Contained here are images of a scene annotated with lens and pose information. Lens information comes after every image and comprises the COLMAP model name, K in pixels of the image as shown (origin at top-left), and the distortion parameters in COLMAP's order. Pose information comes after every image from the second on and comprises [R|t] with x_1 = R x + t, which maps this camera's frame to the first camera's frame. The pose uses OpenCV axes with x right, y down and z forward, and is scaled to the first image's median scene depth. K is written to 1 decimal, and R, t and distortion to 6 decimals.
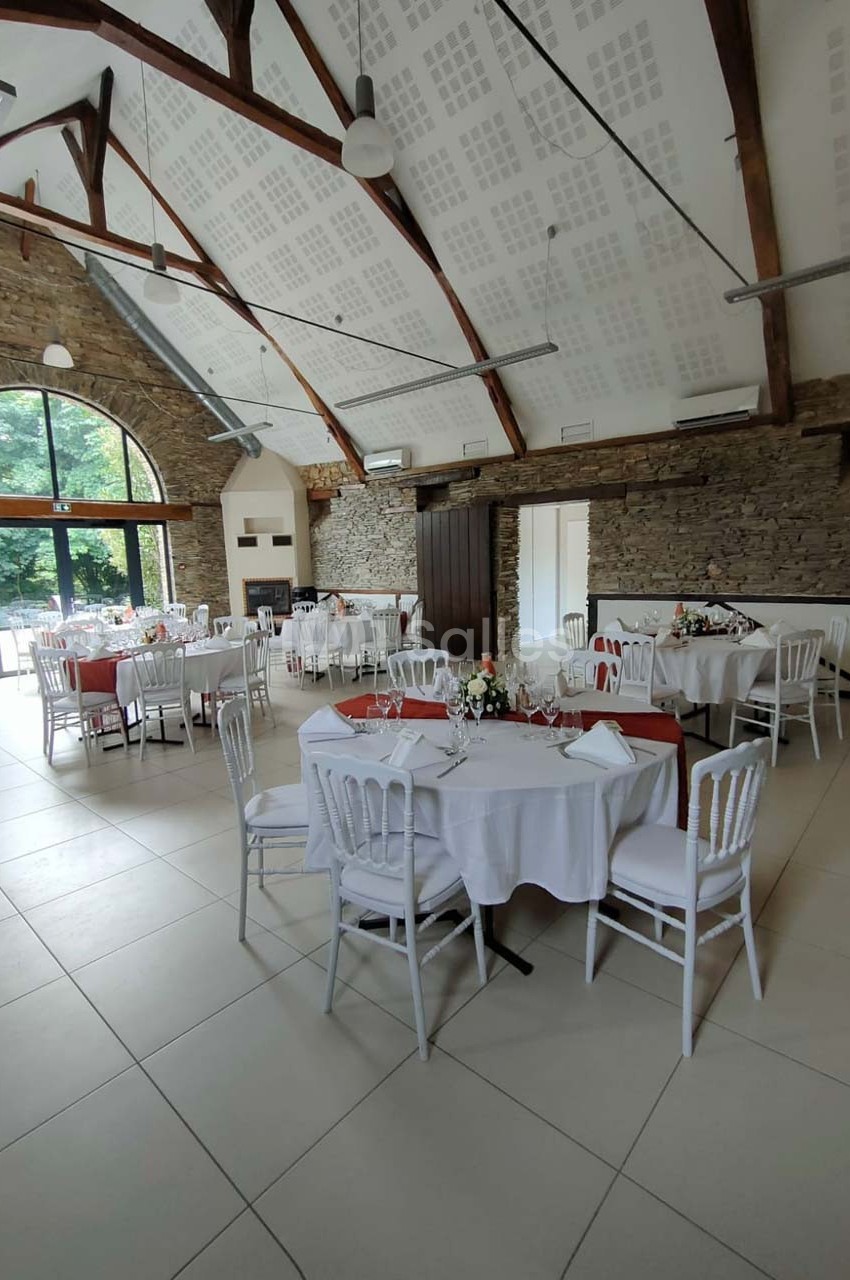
lens RADIAL K [[586.2, 0, 417.4], [0, 586.2, 644.6], [0, 0, 1]] dist [-0.004875, 0.001750]
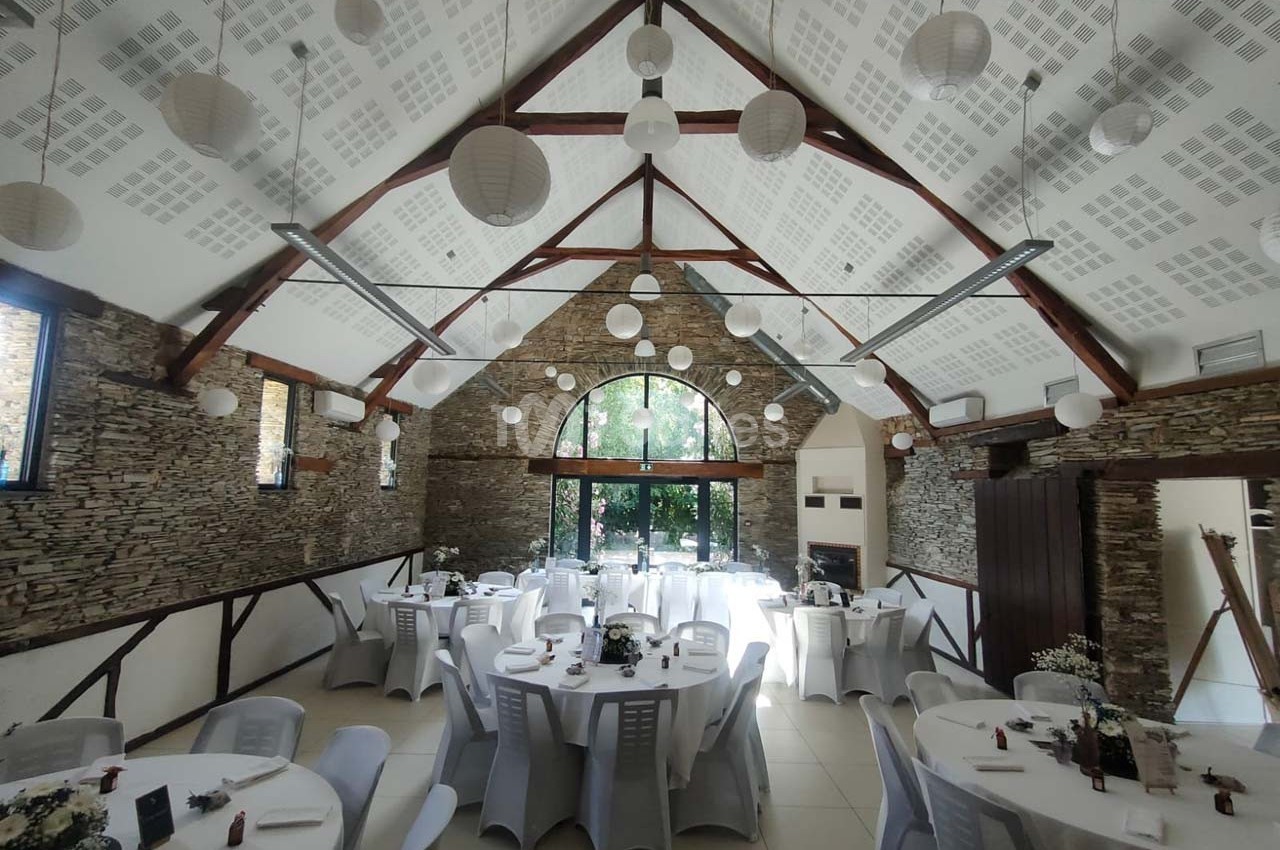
lens RADIAL K [[586.2, 0, 641.7], [0, 586.2, 429.5], [0, 0, 1]] dist [-0.004875, 0.001750]
pose [[0.668371, -0.034695, -0.743018, 0.277394], [-0.152012, 0.971458, -0.182102, -0.099276], [0.728129, 0.234660, 0.644021, 0.233185]]
